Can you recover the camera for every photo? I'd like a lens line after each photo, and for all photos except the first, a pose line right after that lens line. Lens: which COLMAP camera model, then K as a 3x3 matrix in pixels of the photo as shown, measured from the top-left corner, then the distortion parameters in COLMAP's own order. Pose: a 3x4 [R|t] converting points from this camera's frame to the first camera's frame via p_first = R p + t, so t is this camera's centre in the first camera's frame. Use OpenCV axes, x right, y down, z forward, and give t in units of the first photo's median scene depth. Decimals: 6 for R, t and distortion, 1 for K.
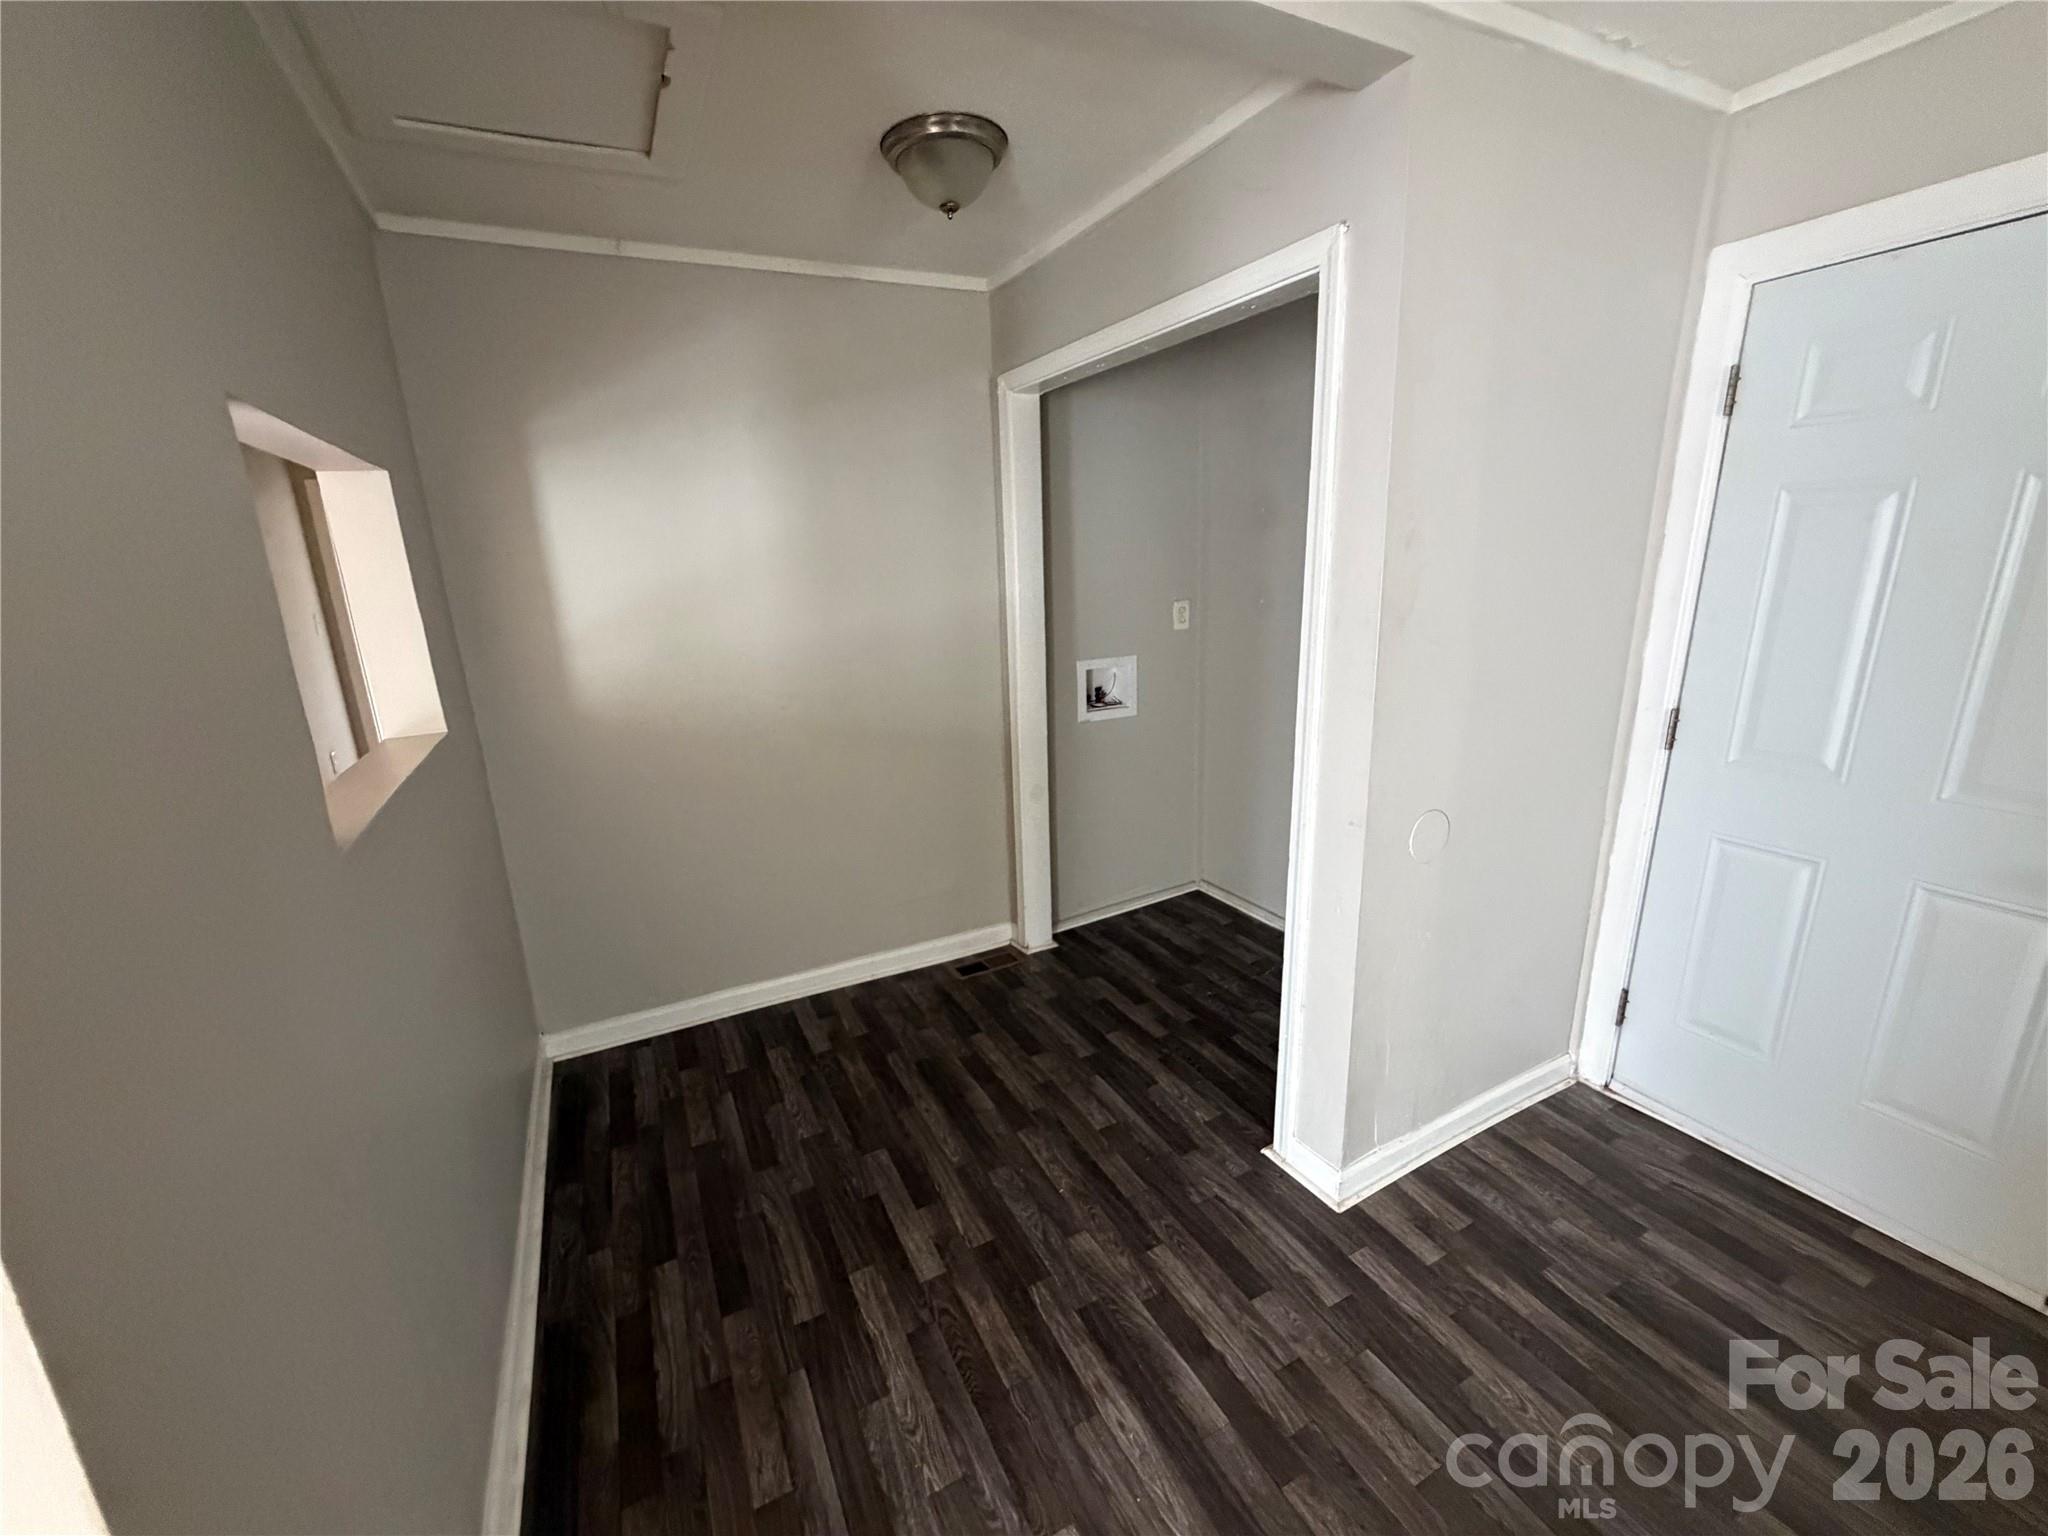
lens RADIAL K [[817.5, 0, 1007.5], [0, 817.5, 757.0], [0, 0, 1]] dist [-0.000883, -0.000395]
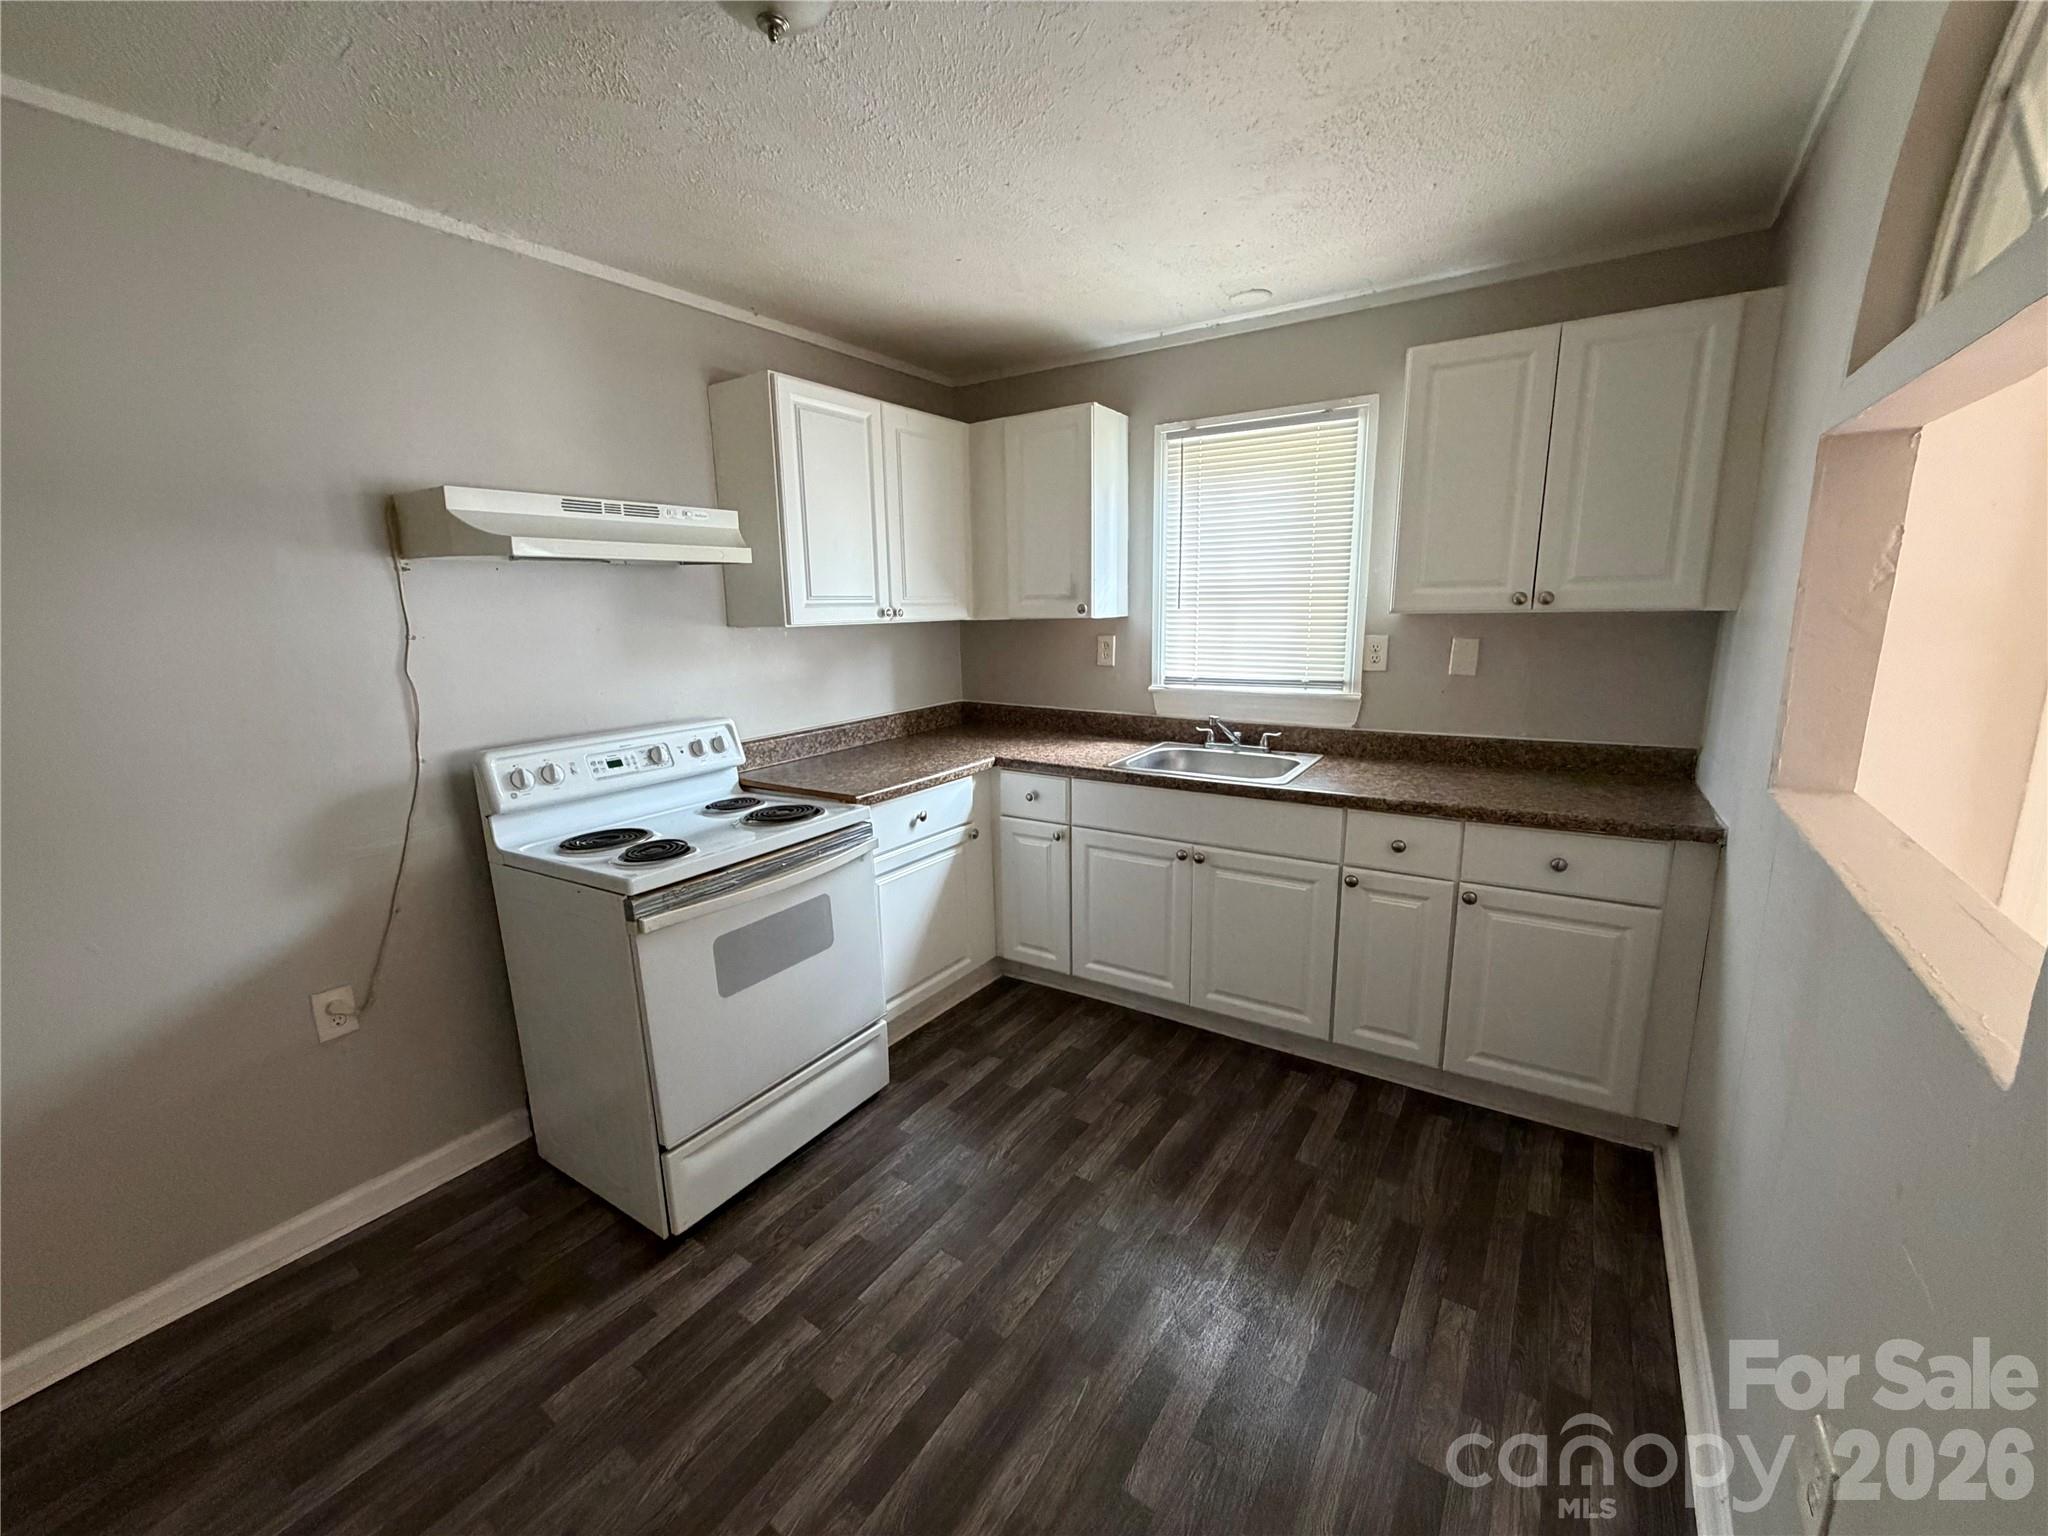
lens RADIAL K [[817.5, 0, 1011.3], [0, 817.5, 787.5], [0, 0, 1]] dist [-0.000883, -0.000395]
pose [[-0.486334, -0.165958, 0.857868, -0.524072], [0.236752, 0.920042, 0.312204, -0.233954], [-0.841087, 0.354937, -0.408157, 1.050820]]
